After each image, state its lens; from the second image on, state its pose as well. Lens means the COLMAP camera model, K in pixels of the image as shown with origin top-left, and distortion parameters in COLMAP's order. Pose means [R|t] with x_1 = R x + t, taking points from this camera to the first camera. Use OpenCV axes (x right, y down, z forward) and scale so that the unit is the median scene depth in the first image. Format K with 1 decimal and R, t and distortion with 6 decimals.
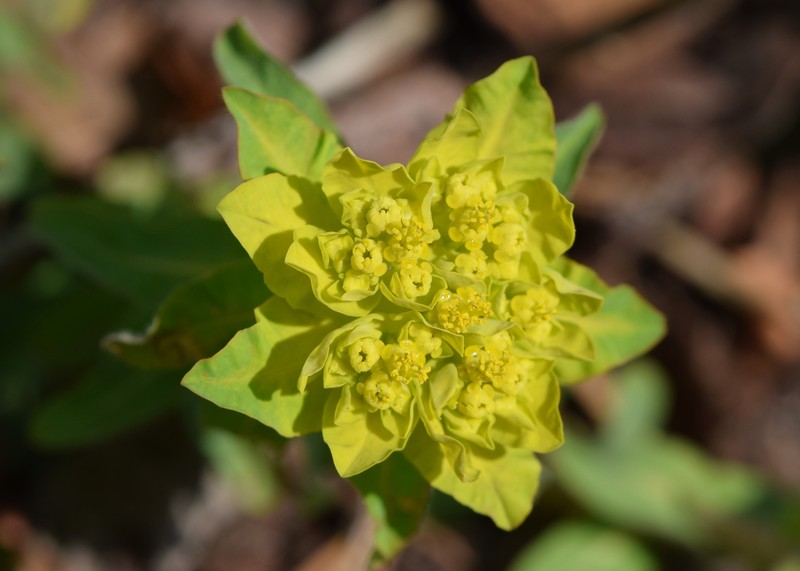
lens RADIAL K [[975.0, 0, 400.0], [0, 975.0, 285.5], [0, 0, 1]] dist [-0.011694, -0.015624]
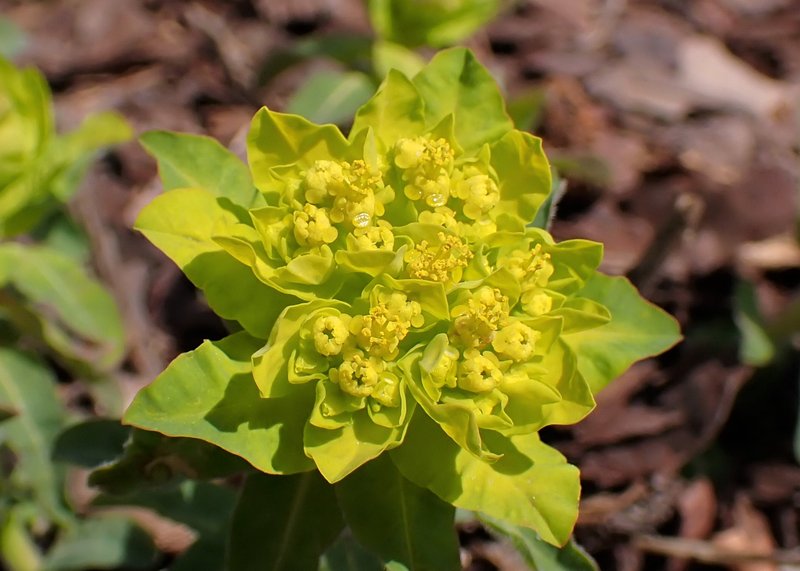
lens RADIAL K [[975.0, 0, 400.0], [0, 975.0, 285.5], [0, 0, 1]] dist [-0.011694, -0.015624]
pose [[0.977405, -0.210553, 0.018632, 0.013382], [0.210990, 0.966492, -0.146206, 0.154995], [0.012776, 0.146834, 0.989079, 0.174237]]
